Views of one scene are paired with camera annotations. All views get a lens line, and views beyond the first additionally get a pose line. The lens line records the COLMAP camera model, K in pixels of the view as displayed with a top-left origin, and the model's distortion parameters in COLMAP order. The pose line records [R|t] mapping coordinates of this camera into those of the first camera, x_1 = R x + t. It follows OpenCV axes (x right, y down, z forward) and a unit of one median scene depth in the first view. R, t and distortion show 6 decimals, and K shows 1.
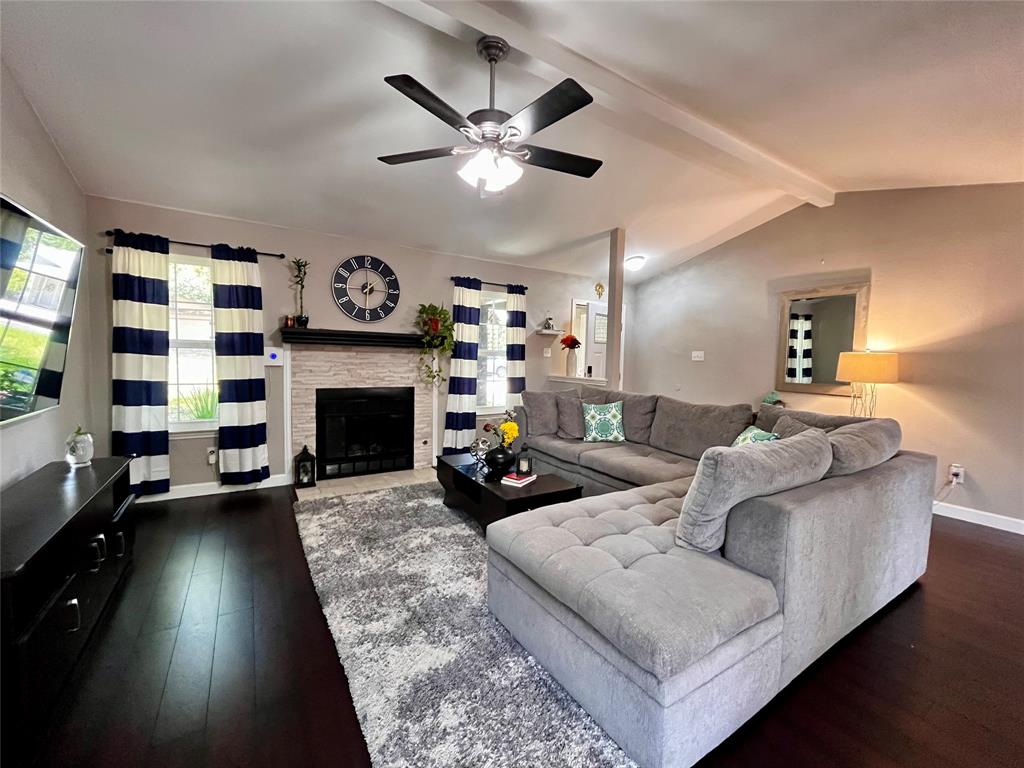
lens RADIAL K [[415.5, 0, 511.6], [0, 415.5, 382.9], [0, 0, 1]] dist [-0.004051, -0.000211]
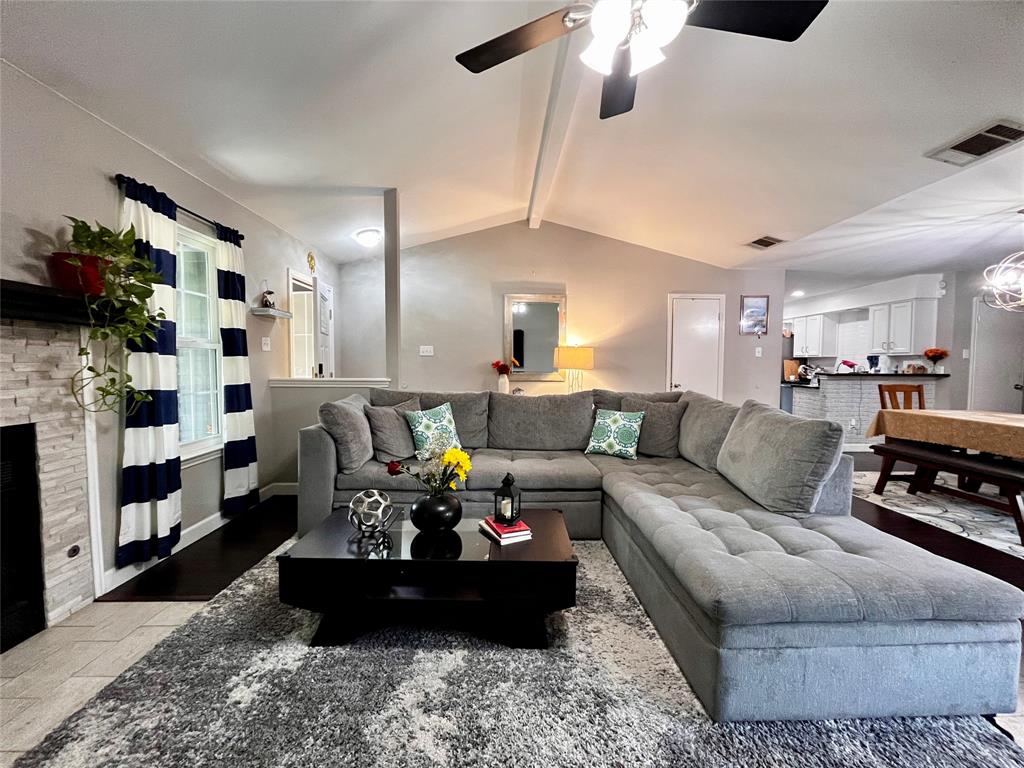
lens RADIAL K [[415.5, 0, 511.6], [0, 415.5, 382.9], [0, 0, 1]] dist [-0.004051, -0.000211]
pose [[0.515548, -0.061087, 0.854681, -0.324472], [0.059463, 0.997601, 0.035434, -0.014846], [-0.854795, 0.032554, 0.517943, 0.397175]]
